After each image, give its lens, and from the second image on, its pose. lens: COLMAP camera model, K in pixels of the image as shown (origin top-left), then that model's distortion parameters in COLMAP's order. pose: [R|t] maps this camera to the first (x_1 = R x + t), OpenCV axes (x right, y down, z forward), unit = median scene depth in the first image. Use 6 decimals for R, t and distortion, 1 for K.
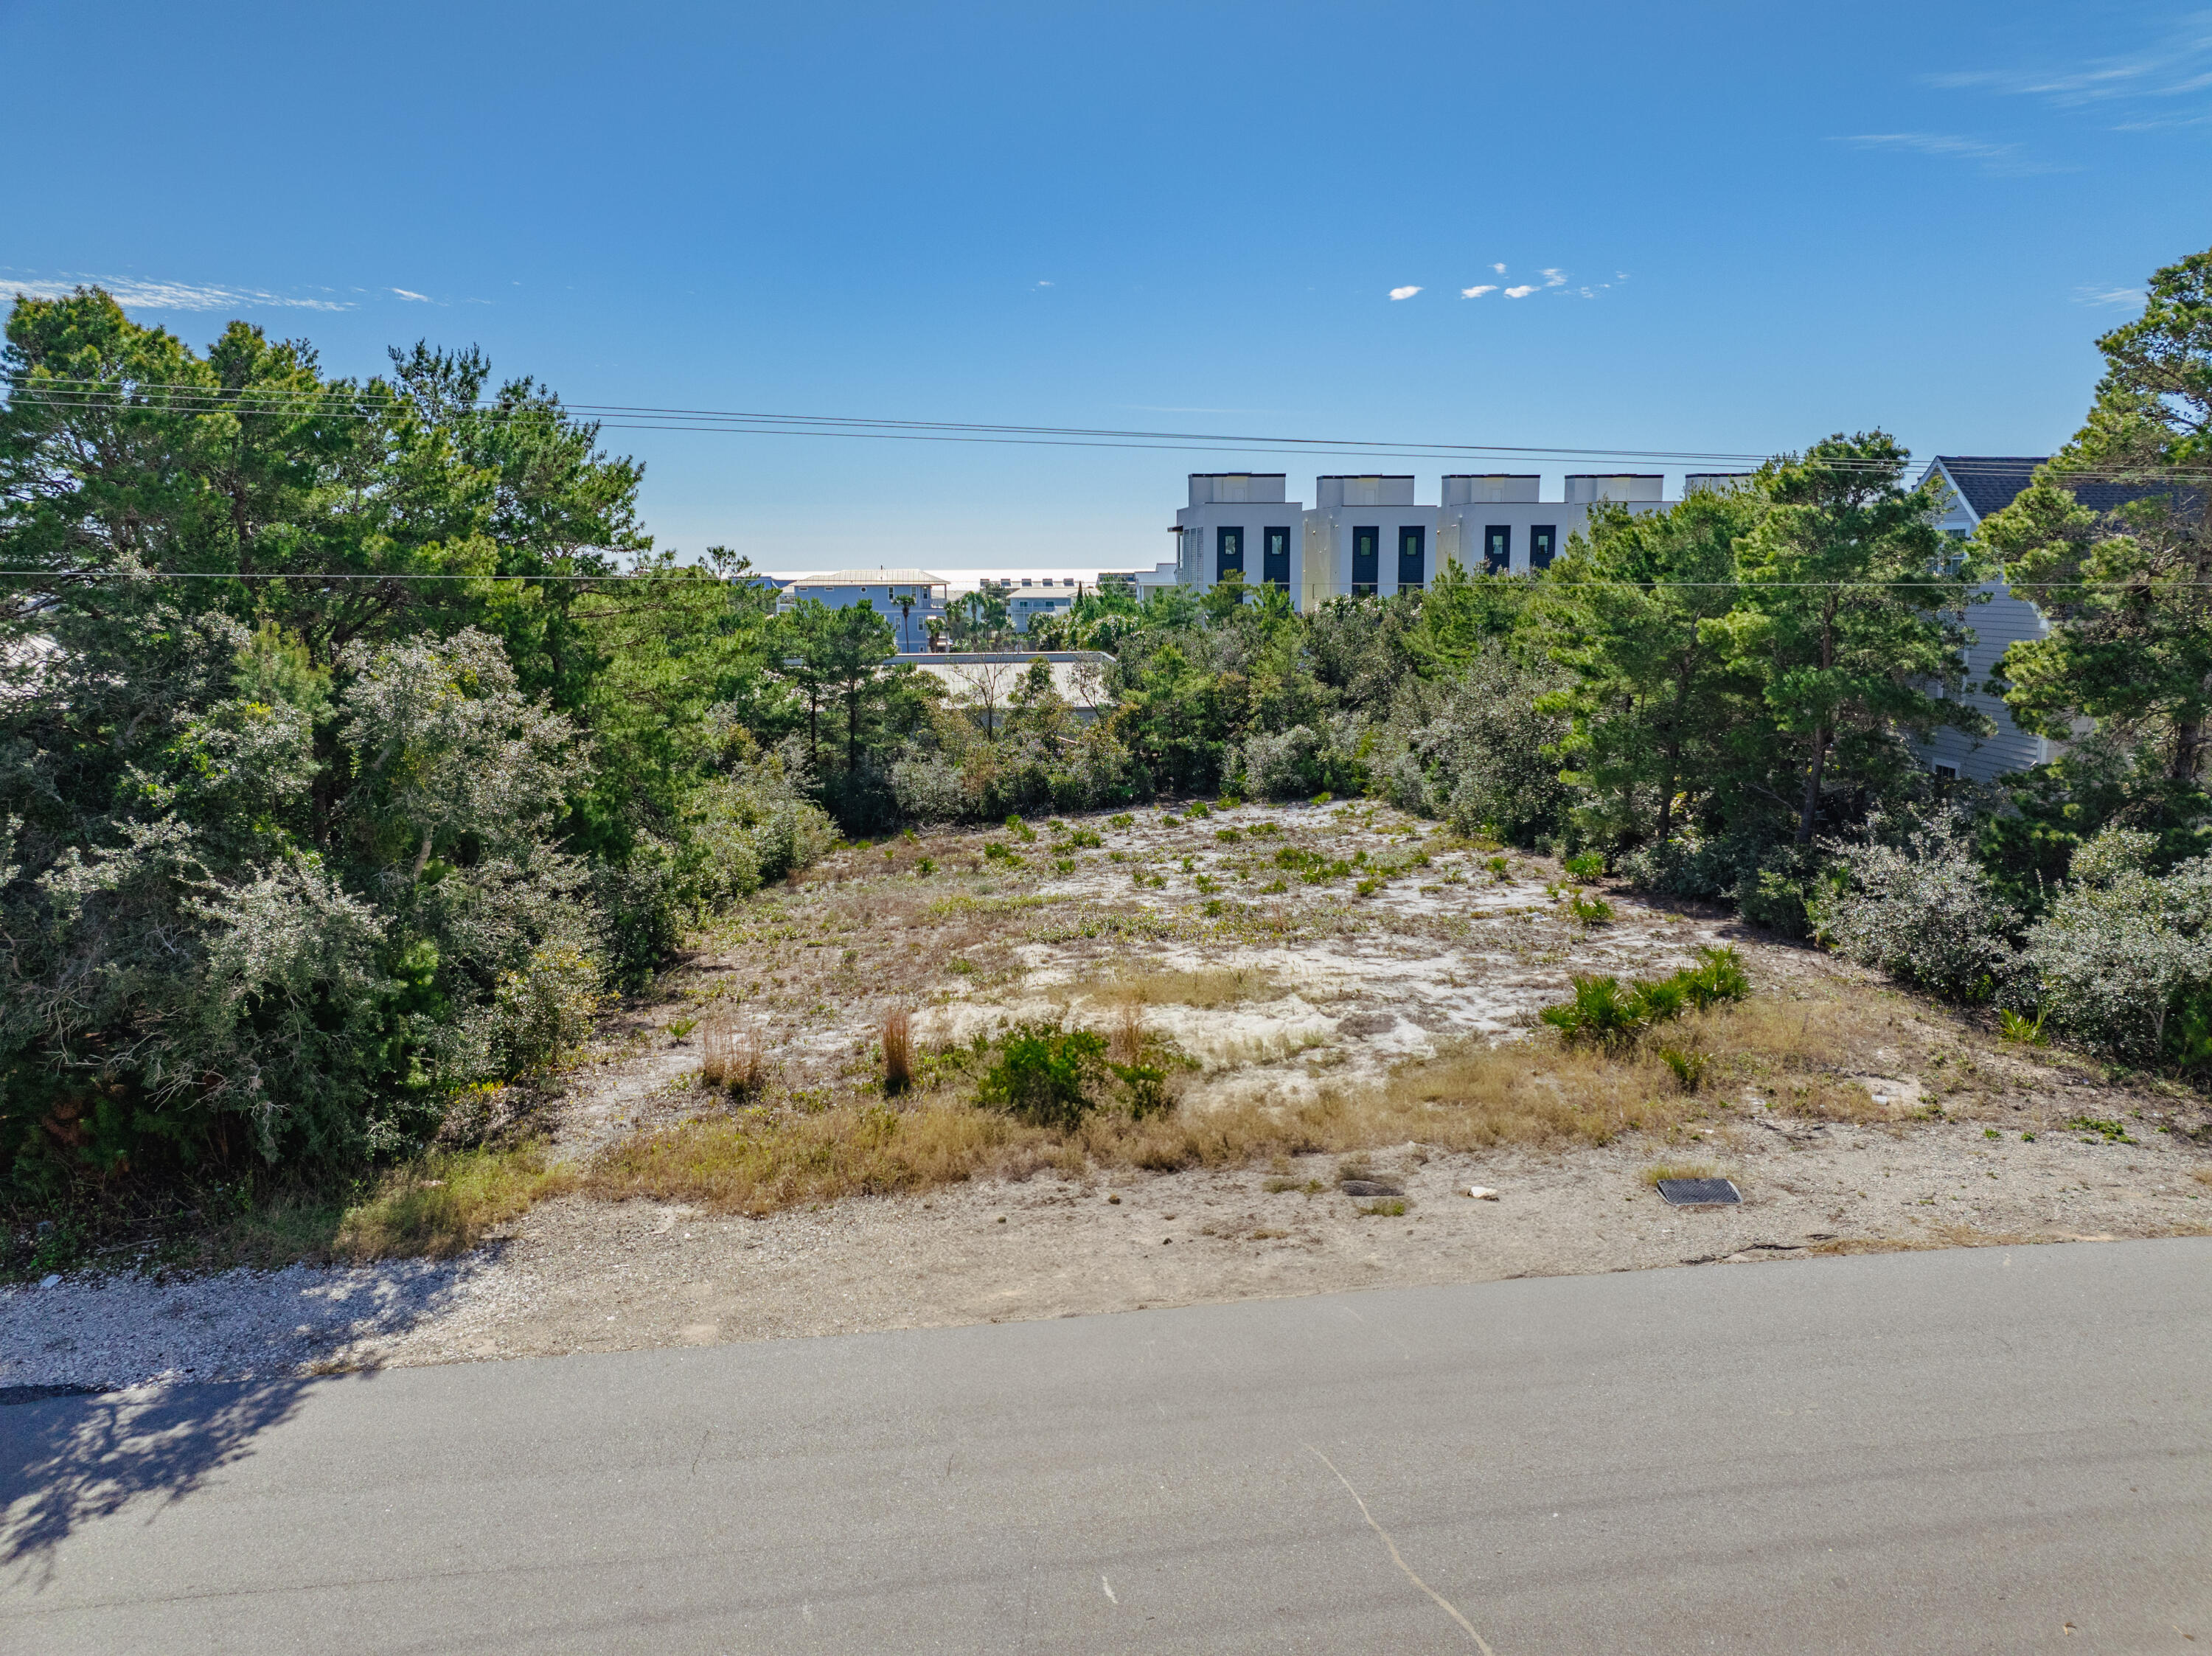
lens RADIAL K [[1553.7, 0, 1087.8], [0, 1553.7, 830.2], [0, 0, 1]] dist [-0.054190, 0.022773]
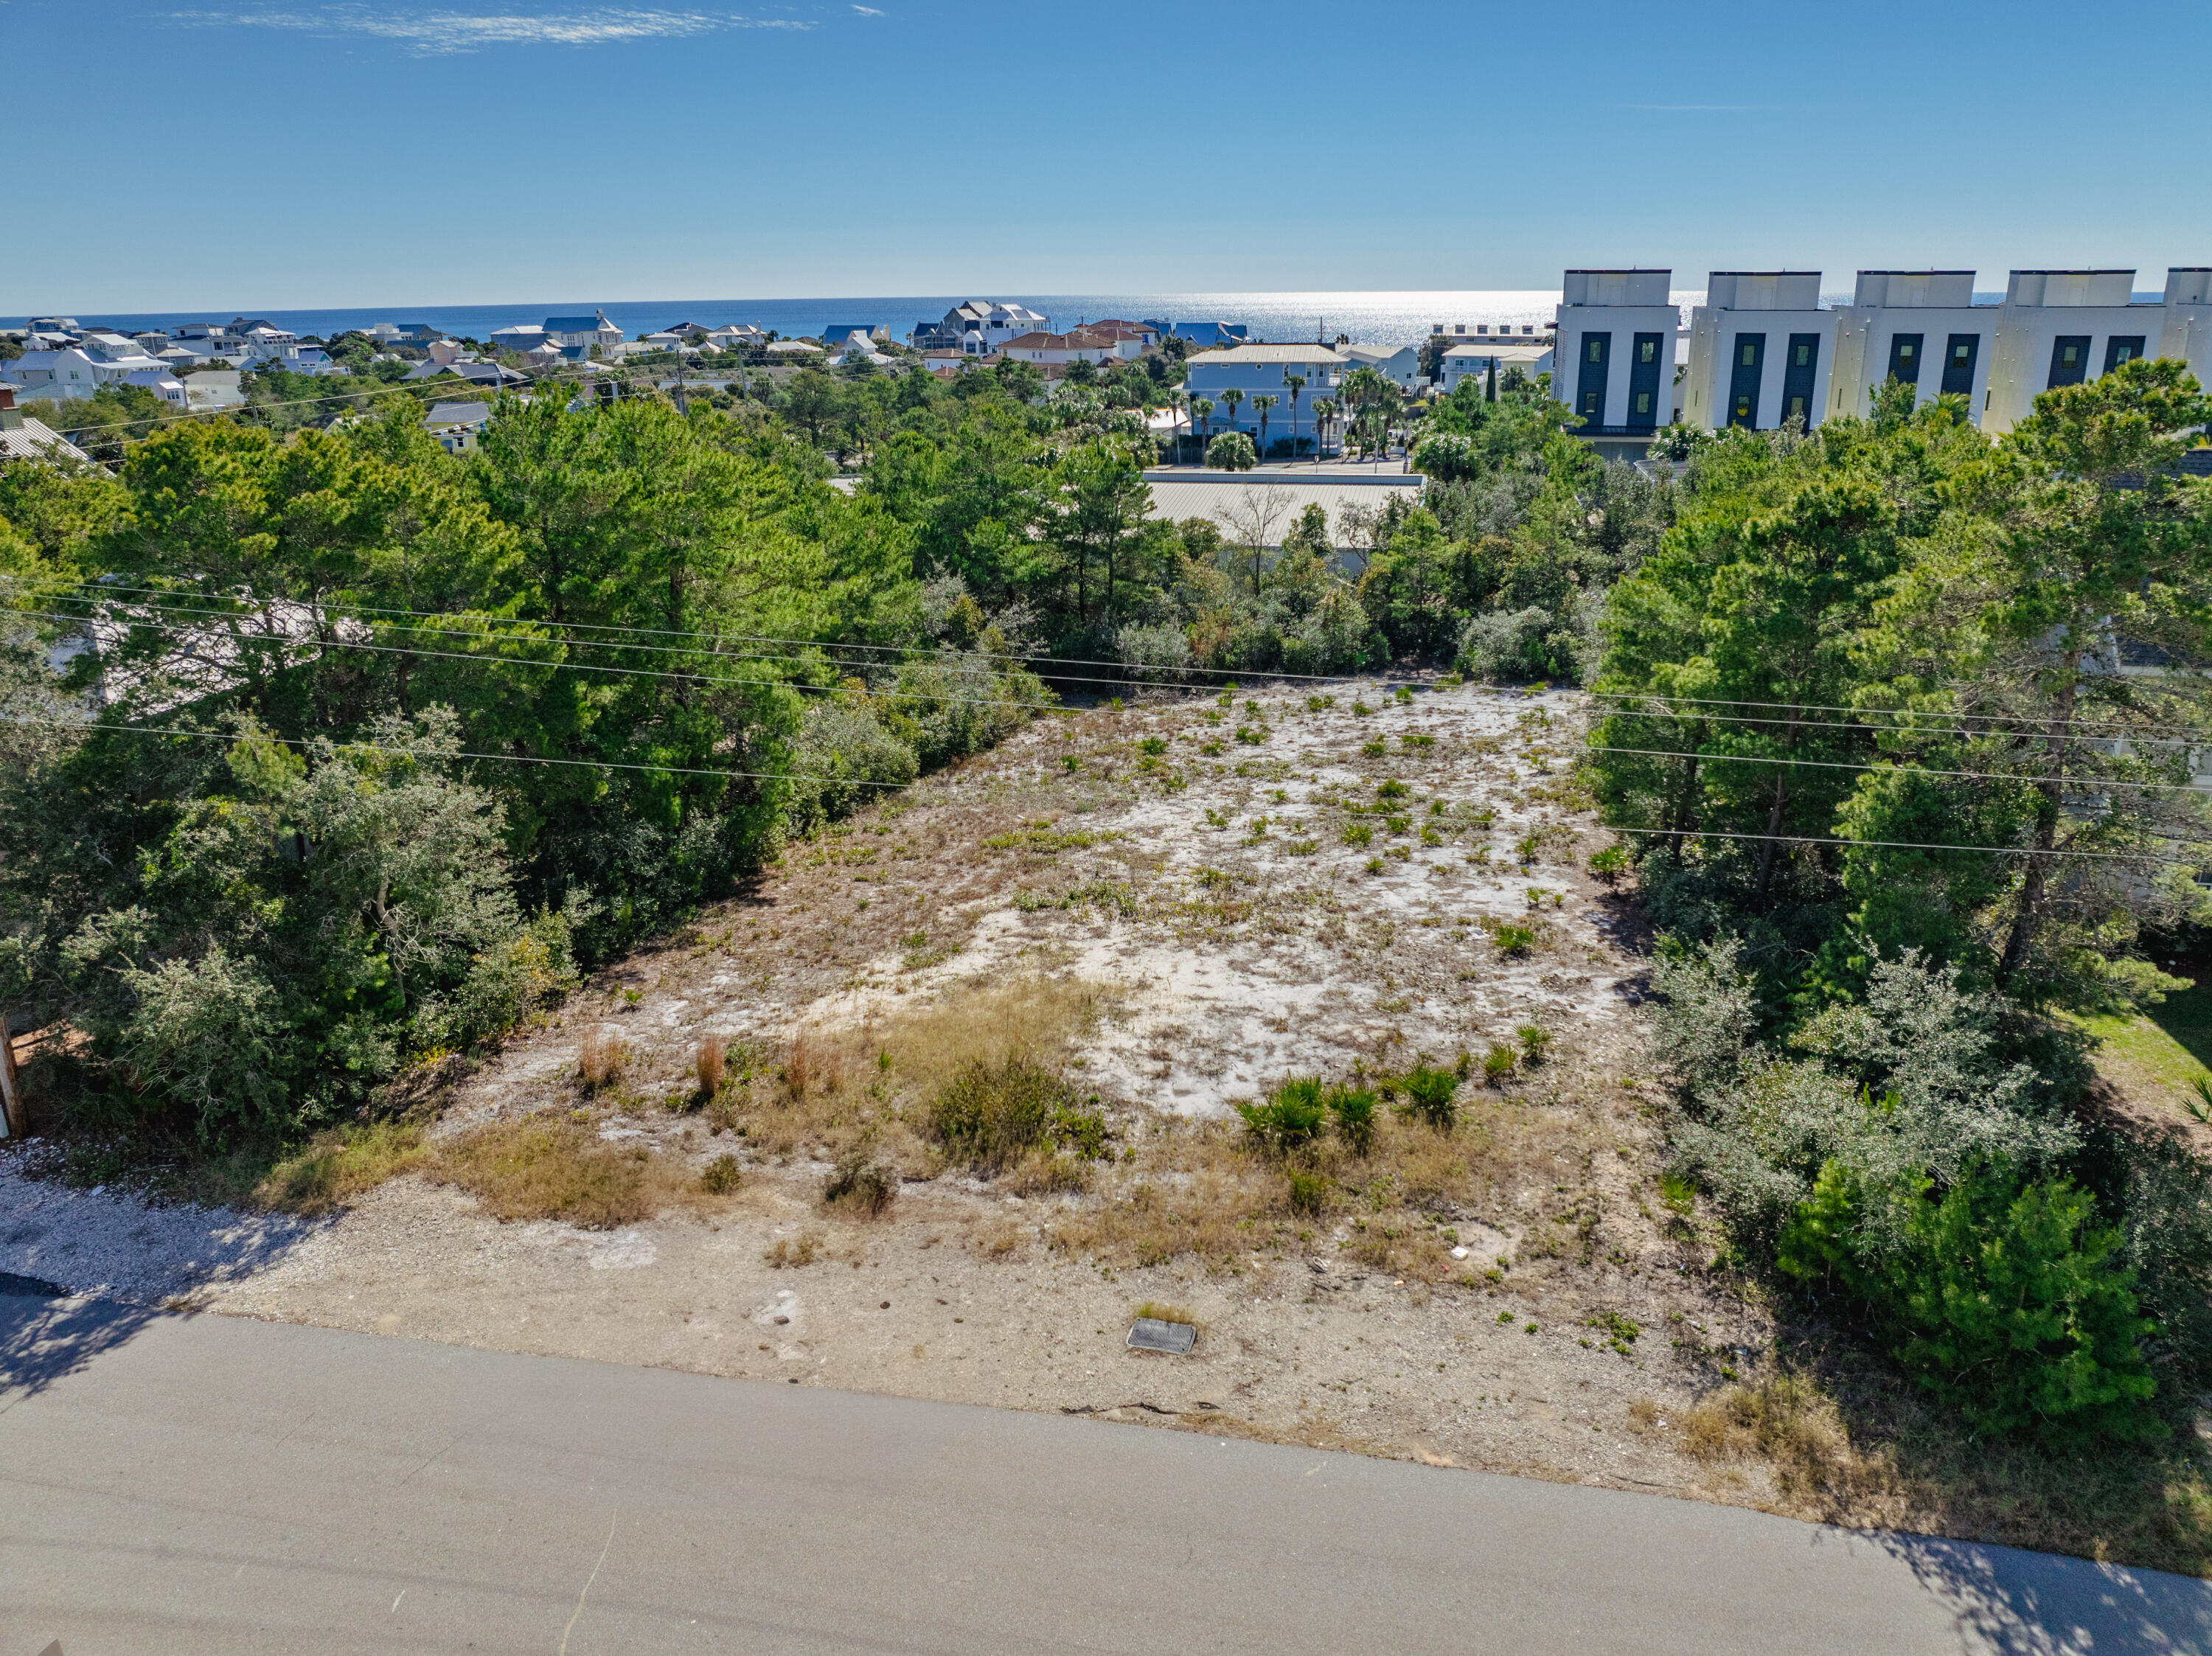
lens RADIAL K [[1536.5, 0, 1082.3], [0, 1536.5, 825.4], [0, 0, 1]] dist [-0.041529, 0.004250]
pose [[0.954099, 0.093079, -0.284659, 0.536593], [-0.044435, 0.983954, 0.172802, -0.300815], [0.296175, -0.152222, 0.942926, -0.067486]]
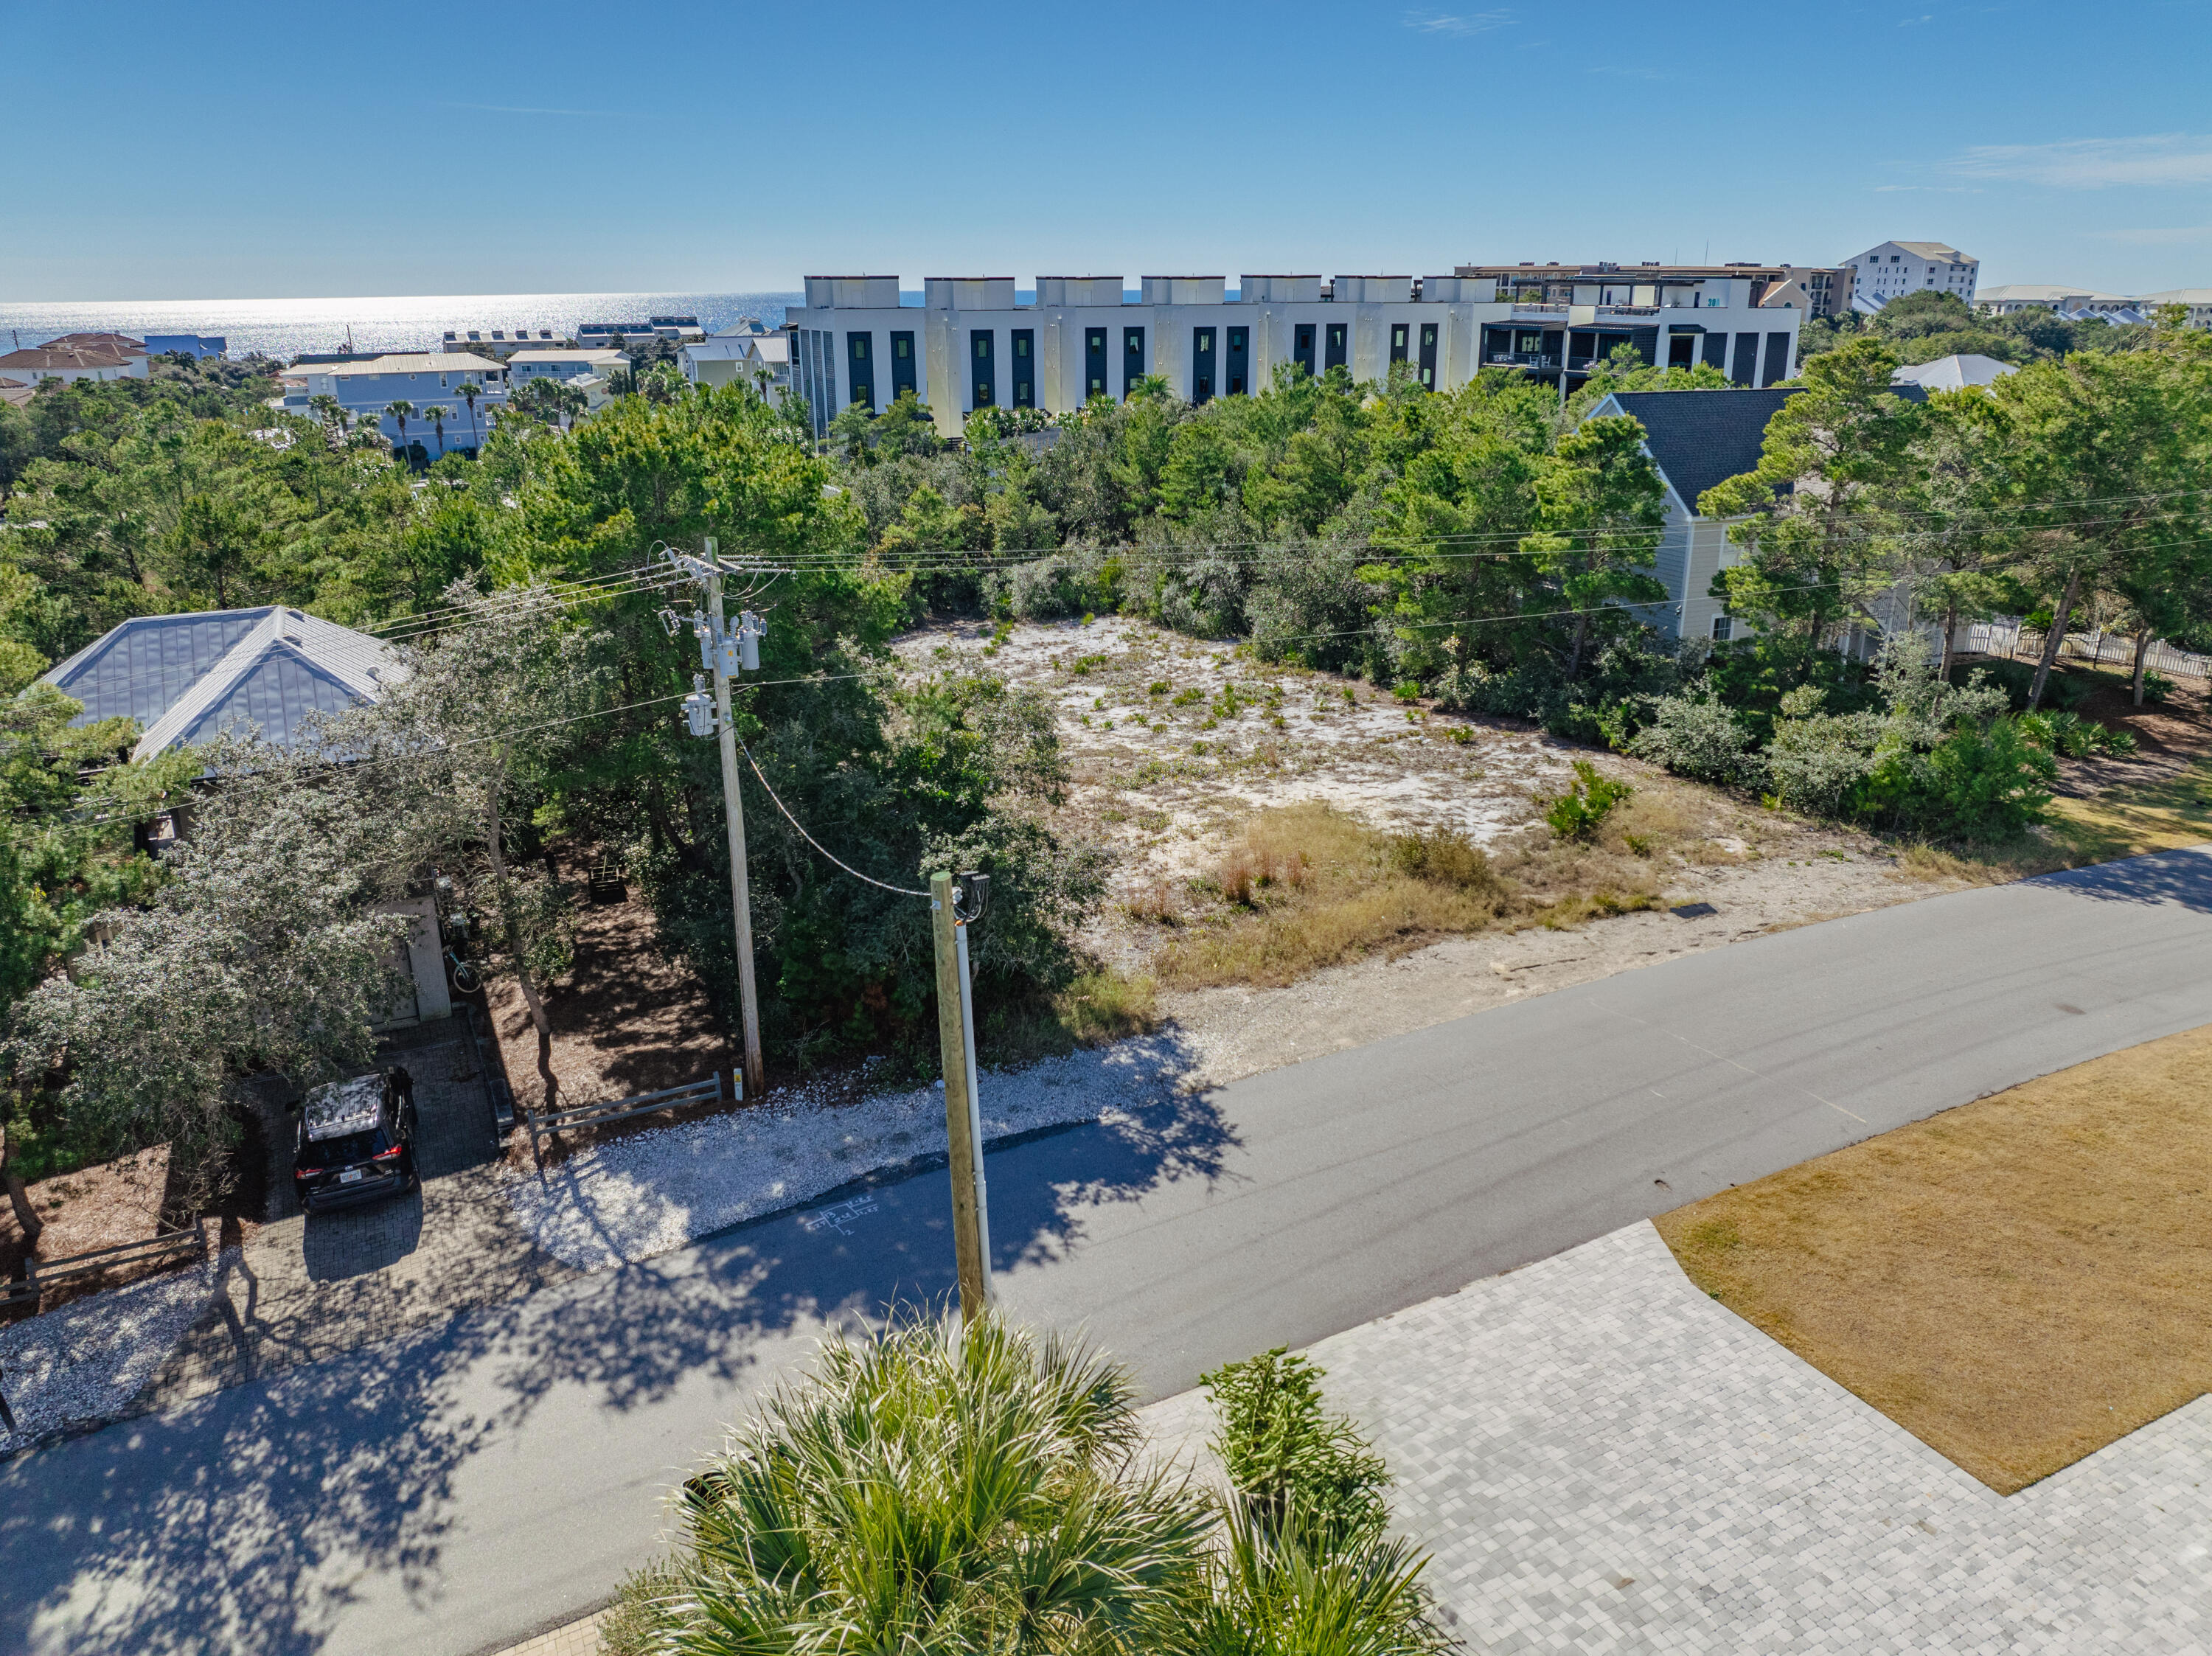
lens RADIAL K [[1553.7, 0, 1087.8], [0, 1553.7, 830.2], [0, 0, 1]] dist [-0.054190, 0.022773]
pose [[0.941207, -0.109064, 0.319740, -0.853764], [0.054889, 0.983248, 0.173815, -0.228970], [-0.333341, -0.146046, 0.931426, -0.529380]]
